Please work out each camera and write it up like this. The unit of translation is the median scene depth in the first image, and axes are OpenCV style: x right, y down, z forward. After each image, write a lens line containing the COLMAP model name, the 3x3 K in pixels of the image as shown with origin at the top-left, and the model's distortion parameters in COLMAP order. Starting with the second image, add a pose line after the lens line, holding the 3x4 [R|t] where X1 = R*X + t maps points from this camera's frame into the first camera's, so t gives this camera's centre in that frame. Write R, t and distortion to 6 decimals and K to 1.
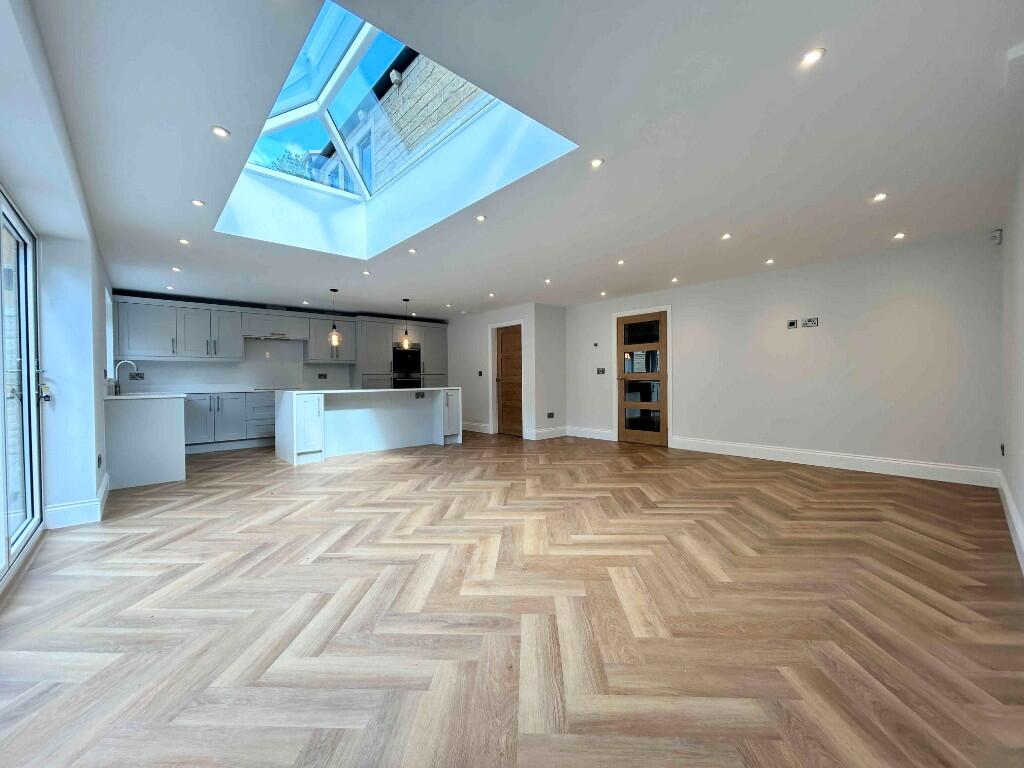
lens RADIAL K [[411.2, 0, 512.0], [0, 411.2, 384.0], [0, 0, 1]] dist [-0.001412, -0.000299]
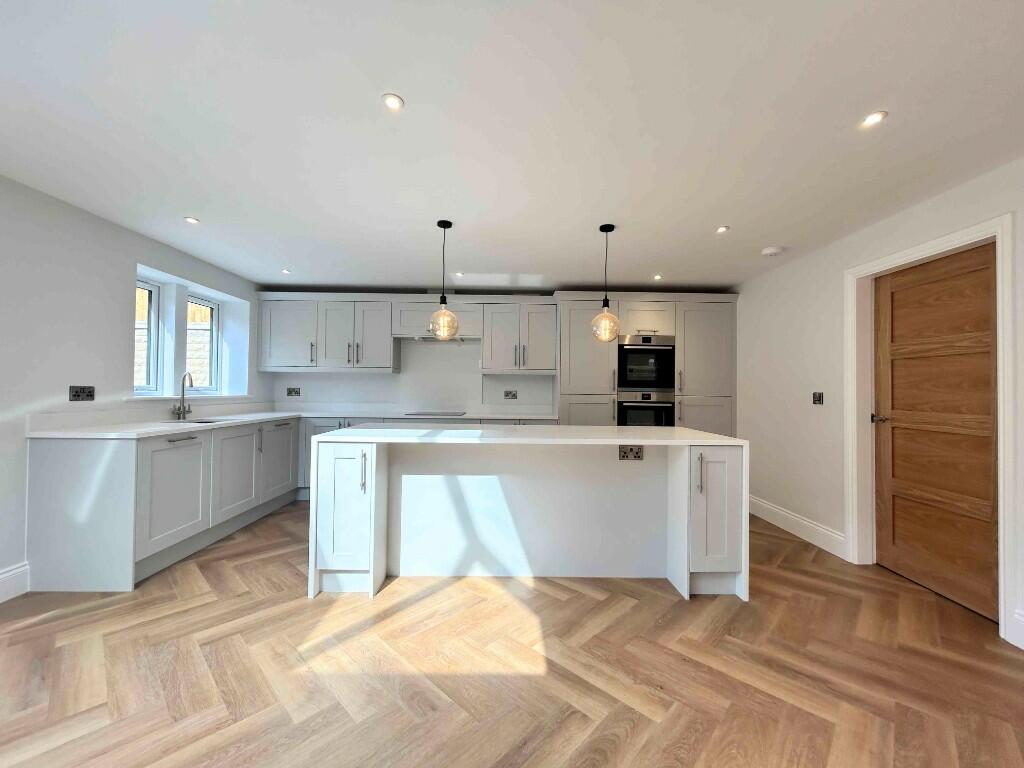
lens RADIAL K [[411.2, 0, 512.0], [0, 411.2, 384.0], [0, 0, 1]] dist [-0.001412, -0.000299]
pose [[0.751158, 0.010241, -0.660043, -0.047339], [-0.027765, 0.999485, -0.016090, -0.031676], [0.659539, 0.030412, 0.751055, 0.648260]]
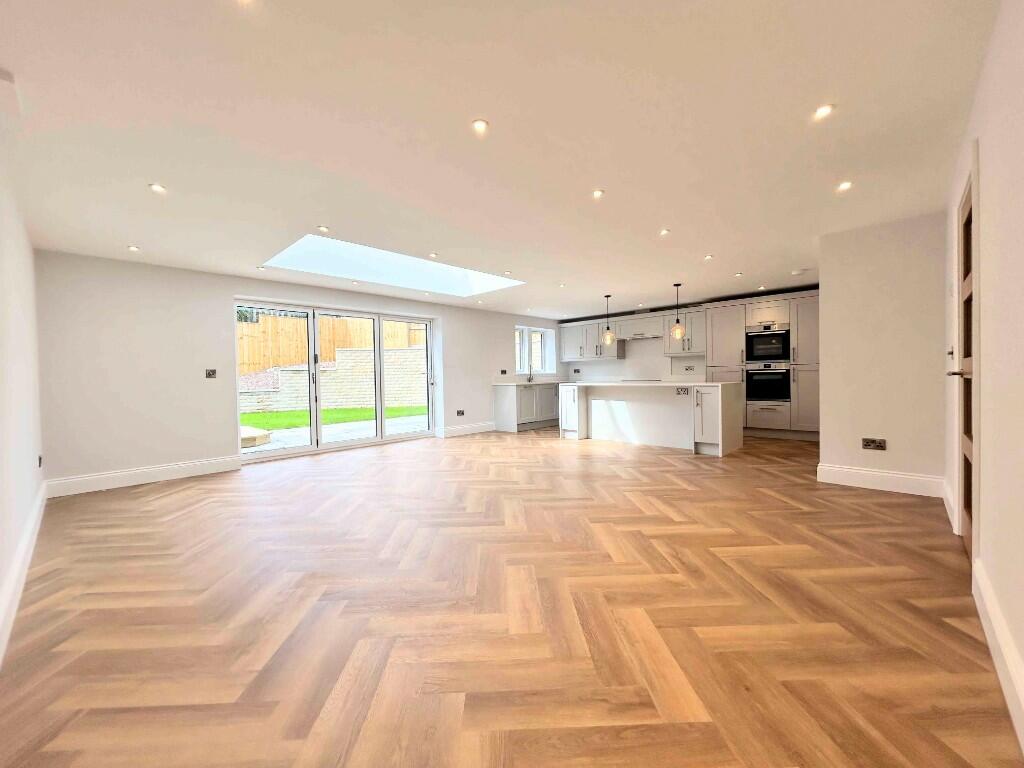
lens RADIAL K [[411.2, 0, 512.0], [0, 411.2, 384.0], [0, 0, 1]] dist [-0.001412, -0.000299]
pose [[0.073445, 0.029930, -0.996850, 0.656833], [0.006252, 0.999516, 0.030470, -0.018038], [0.997280, -0.008470, 0.073222, 0.604158]]
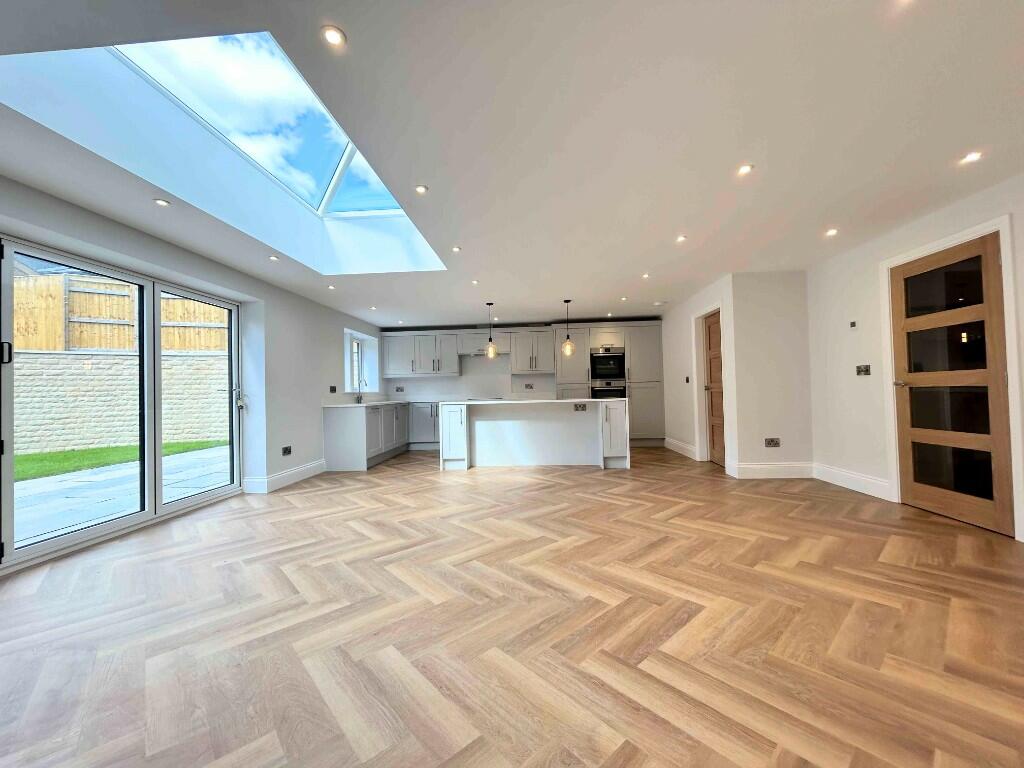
lens RADIAL K [[411.2, 0, 512.0], [0, 411.2, 384.0], [0, 0, 1]] dist [-0.001412, -0.000299]
pose [[0.695458, -0.019125, -0.718312, 0.318925], [0.008339, 0.999793, -0.018547, -0.007464], [0.718518, 0.006909, 0.695474, 0.304924]]
